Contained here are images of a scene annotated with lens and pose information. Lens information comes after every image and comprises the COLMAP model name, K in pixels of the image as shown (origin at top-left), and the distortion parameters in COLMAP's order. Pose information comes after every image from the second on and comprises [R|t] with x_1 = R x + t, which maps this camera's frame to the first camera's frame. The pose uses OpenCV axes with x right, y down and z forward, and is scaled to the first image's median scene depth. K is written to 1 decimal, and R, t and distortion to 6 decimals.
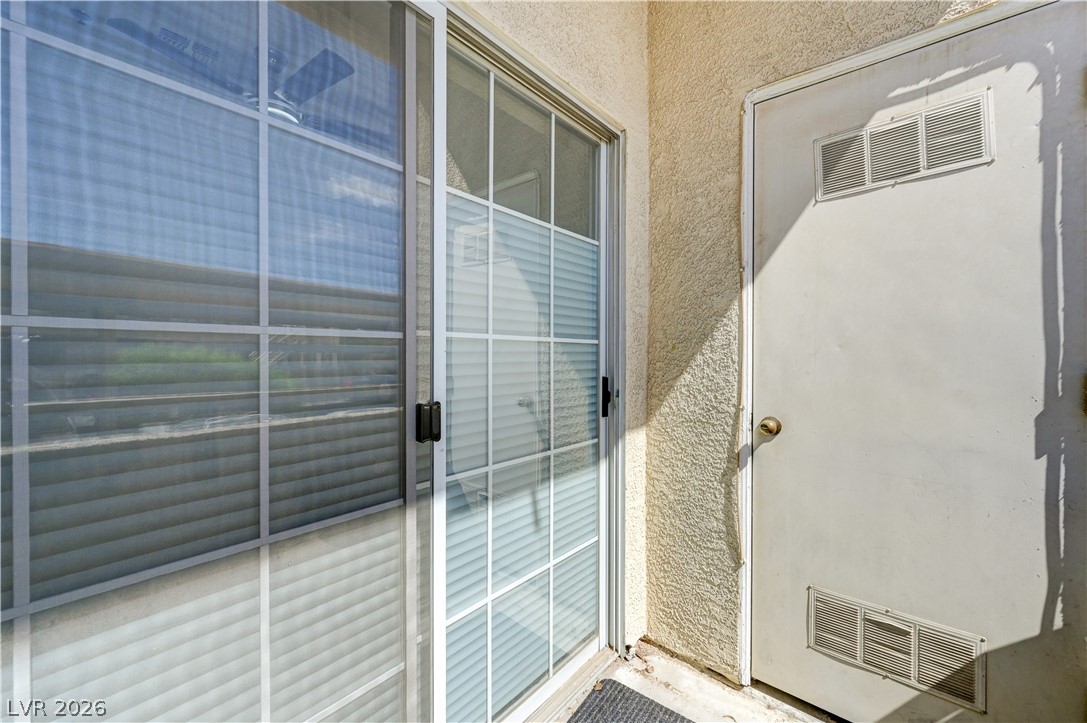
lens RADIAL K [[432.1, 0, 545.4], [0, 432.1, 356.3], [0, 0, 1]] dist [-0.001917, 0.000075]
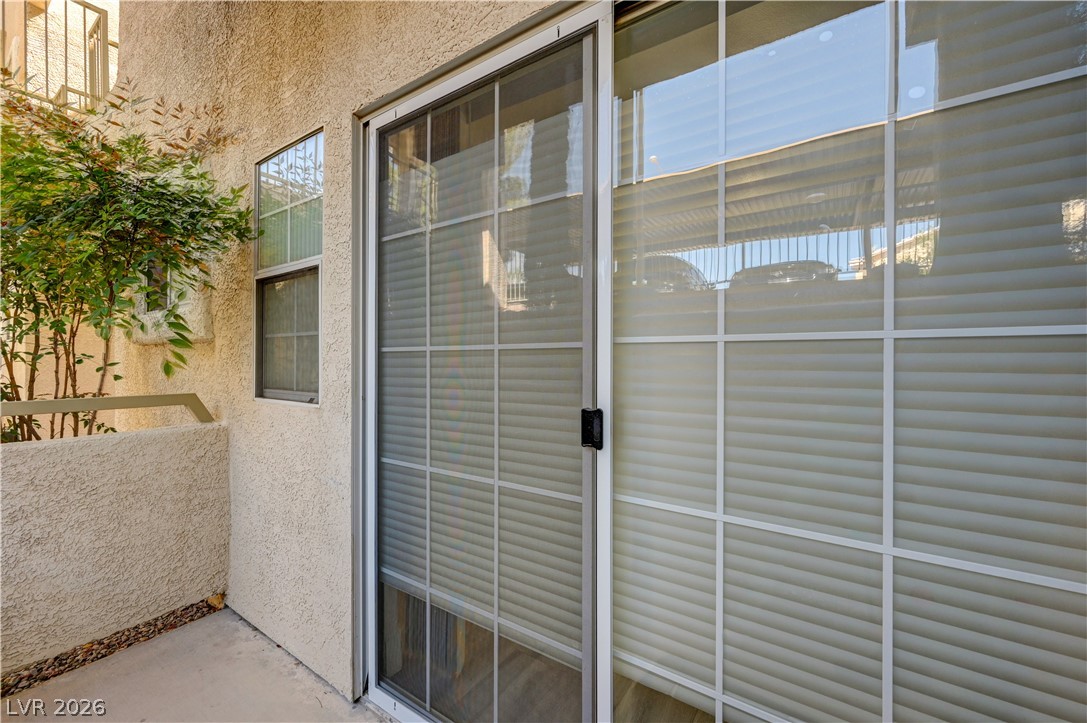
lens RADIAL K [[432.1, 0, 545.4], [0, 432.1, 356.3], [0, 0, 1]] dist [-0.001917, 0.000075]
pose [[0.107160, -0.007876, -0.994211, 0.711657], [-0.000530, 0.999968, -0.007979, -0.010070], [0.994242, 0.001382, 0.107153, 0.778568]]
